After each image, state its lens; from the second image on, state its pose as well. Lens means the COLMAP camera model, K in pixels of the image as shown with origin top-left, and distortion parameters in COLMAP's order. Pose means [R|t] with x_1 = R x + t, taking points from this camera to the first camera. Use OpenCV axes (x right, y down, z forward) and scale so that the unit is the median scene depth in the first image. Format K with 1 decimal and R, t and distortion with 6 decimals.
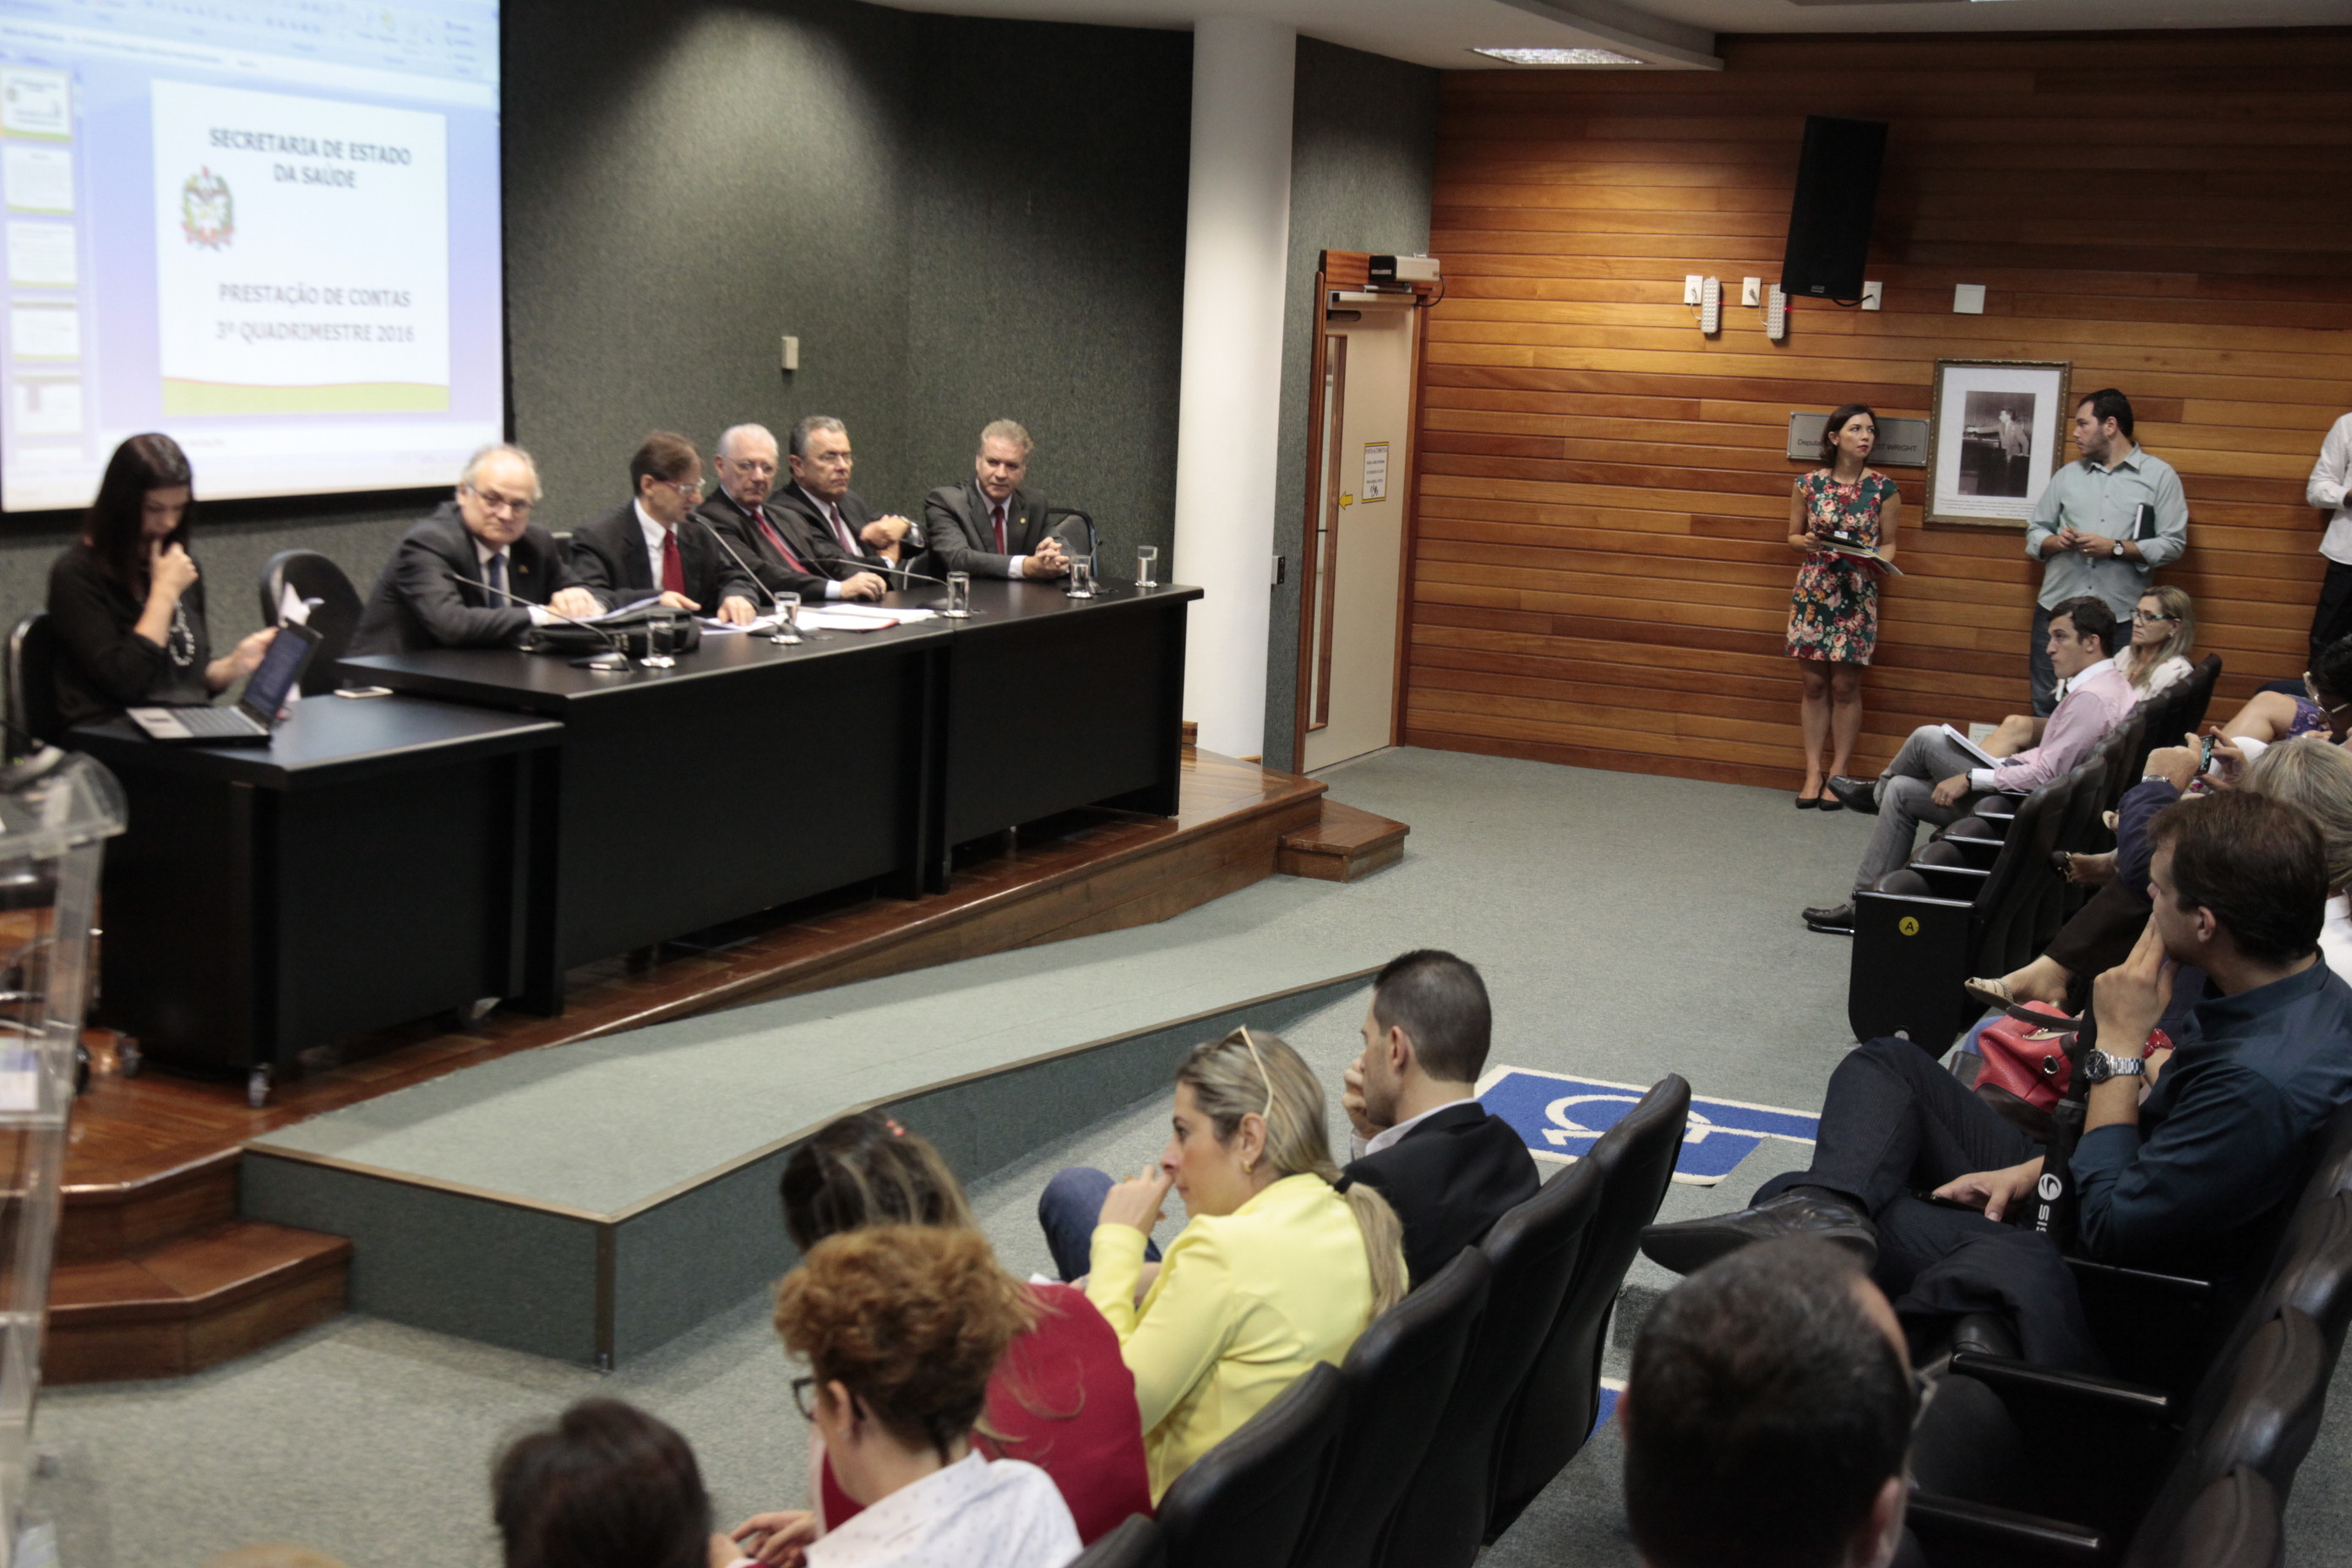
lens RADIAL K [[3142.4, 0, 1197.0], [0, 3142.4, 835.1], [0, 0, 1]] dist [0.130190, 0.000000]
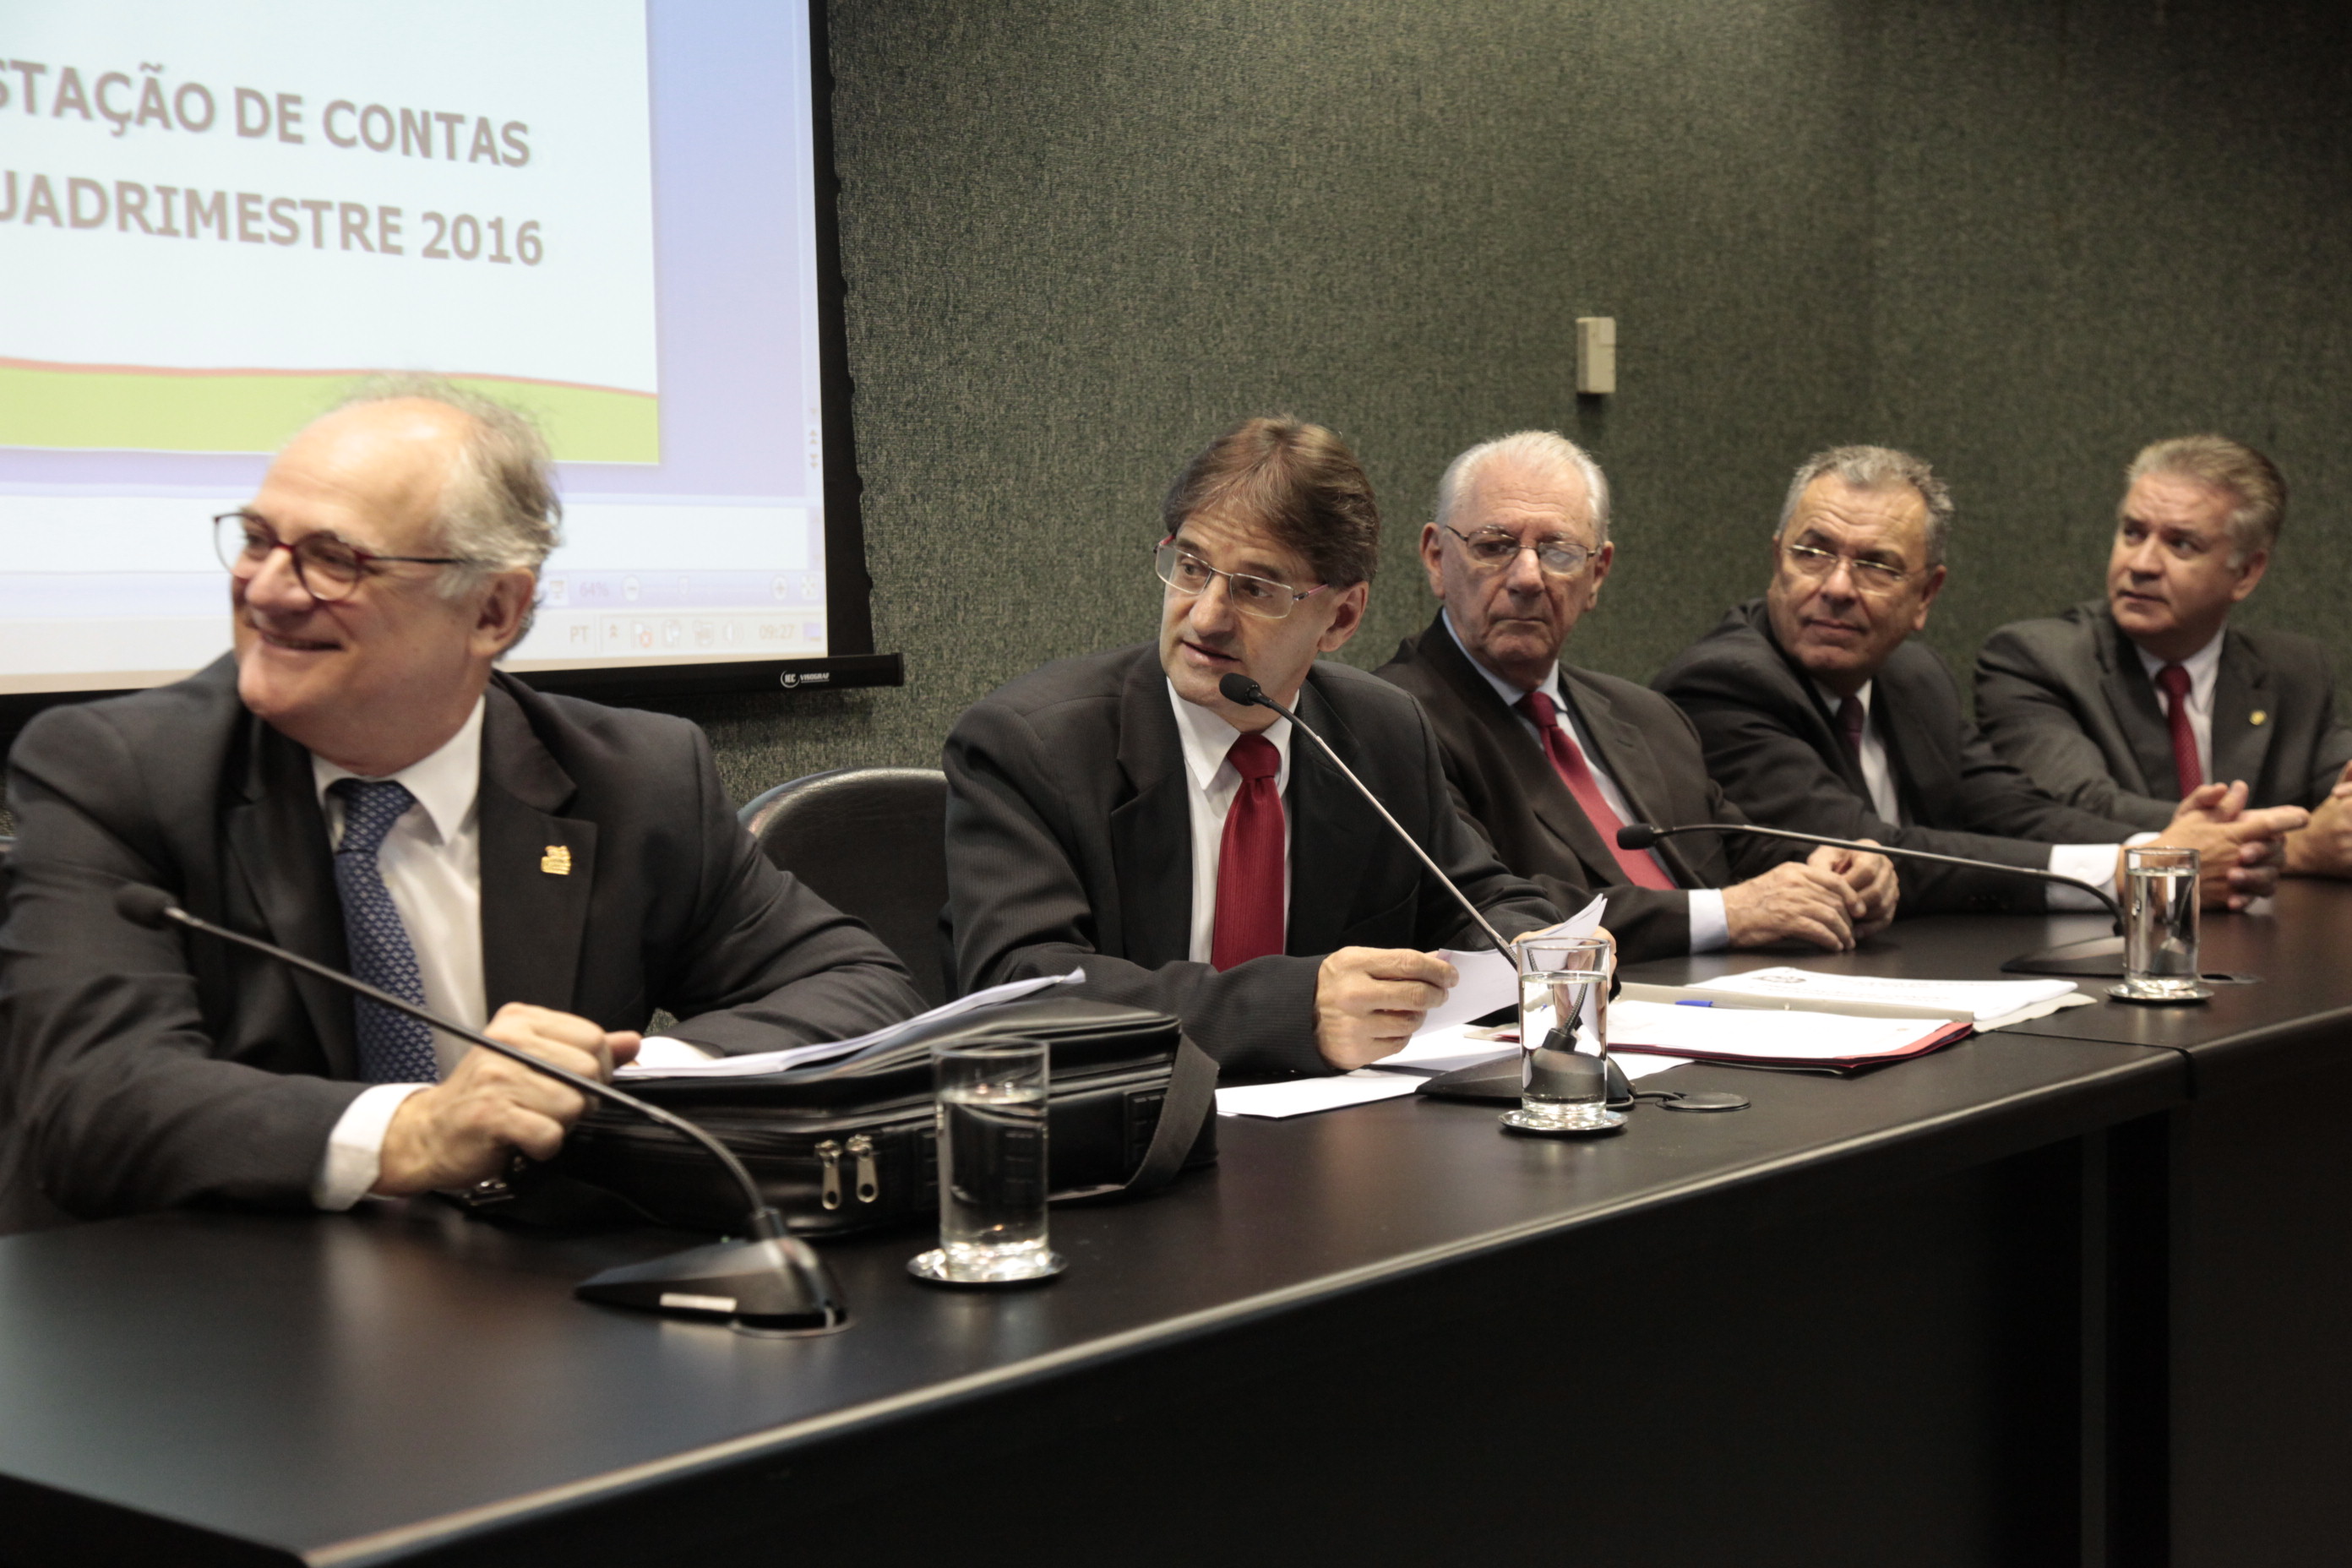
lens RADIAL K [[3886.9, 0, 1247.3], [0, 3886.9, 805.1], [0, 0, 1]] dist [0.245342, 0.000000]
pose [[0.974273, -0.033757, -0.222827, -0.066686], [0.009562, 0.994020, -0.108779, -0.042138], [0.225167, 0.103850, 0.968770, 0.544871]]
